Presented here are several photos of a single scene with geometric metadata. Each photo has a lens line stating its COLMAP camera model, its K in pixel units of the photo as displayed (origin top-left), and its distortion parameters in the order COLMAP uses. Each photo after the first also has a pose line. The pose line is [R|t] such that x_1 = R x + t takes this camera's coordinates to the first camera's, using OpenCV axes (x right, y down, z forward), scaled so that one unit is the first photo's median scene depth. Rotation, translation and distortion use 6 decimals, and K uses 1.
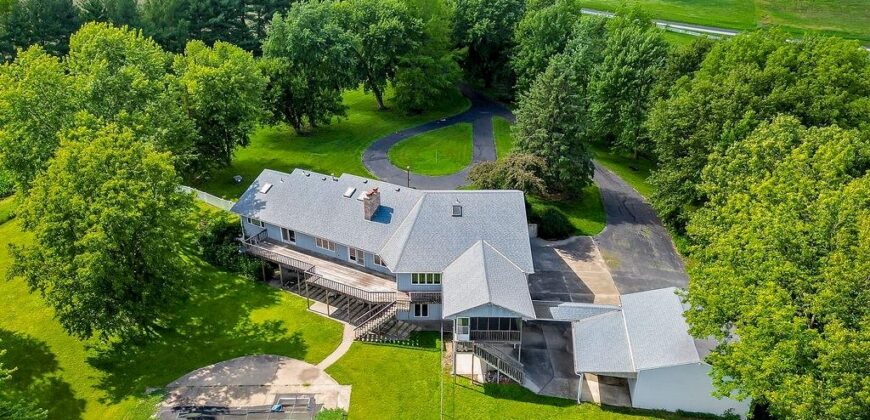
lens RADIAL K [[601.2, 0, 450.7], [0, 601.2, 208.9], [0, 0, 1]] dist [0.072378, -0.077521]
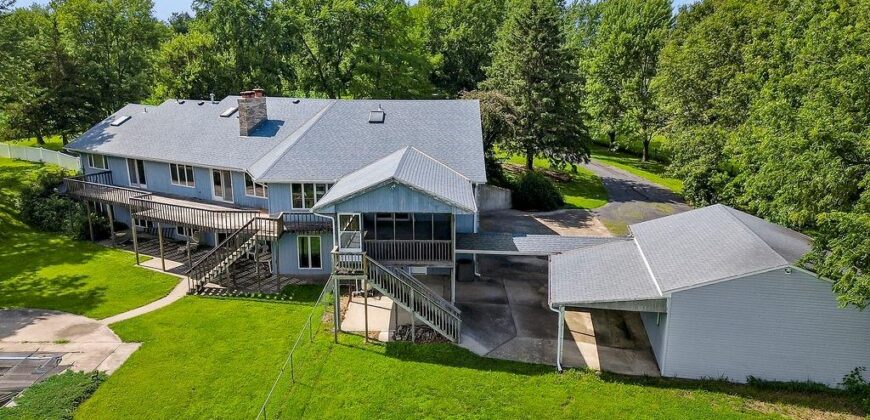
lens RADIAL K [[601.2, 0, 450.7], [0, 601.2, 208.9], [0, 0, 1]] dist [0.072378, -0.077521]
pose [[0.999844, -0.000511, -0.017655, 0.089672], [-0.003233, 0.977400, -0.211373, 0.210302], [0.017364, 0.211397, 0.977246, 0.322016]]
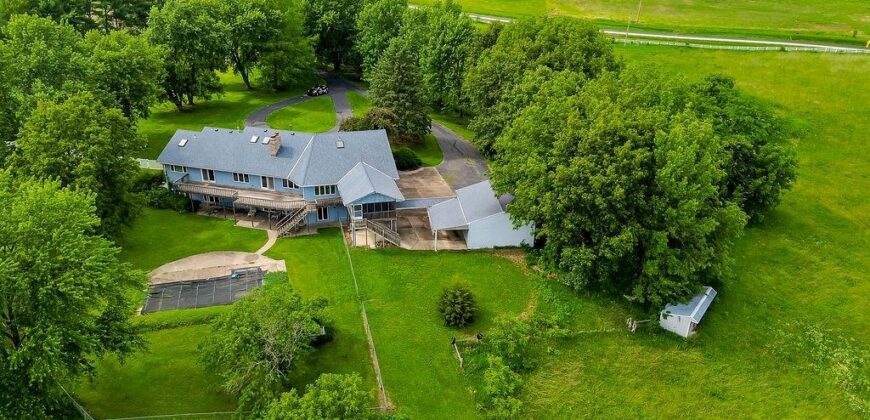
lens RADIAL K [[601.2, 0, 450.7], [0, 601.2, 208.9], [0, 0, 1]] dist [0.072378, -0.077521]
pose [[0.961379, -0.098997, 0.256808, -0.102320], [0.097957, 0.995048, 0.016873, 0.134447], [-0.257207, 0.008934, 0.966315, -0.373173]]
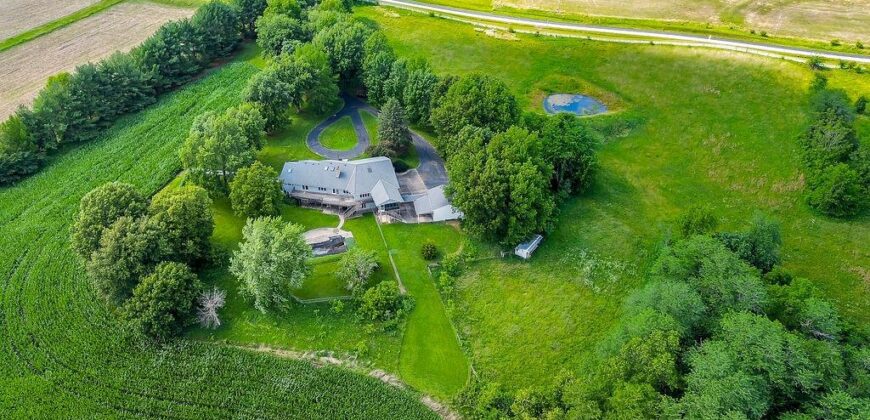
lens RADIAL K [[597.8, 0, 463.4], [0, 597.8, 207.5], [0, 0, 1]] dist [0.073687, -0.077663]
pose [[0.941513, -0.175812, 0.287477, -0.363382], [0.123271, 0.973673, 0.191743, -0.274867], [-0.313619, -0.145091, 0.938398, -1.602239]]
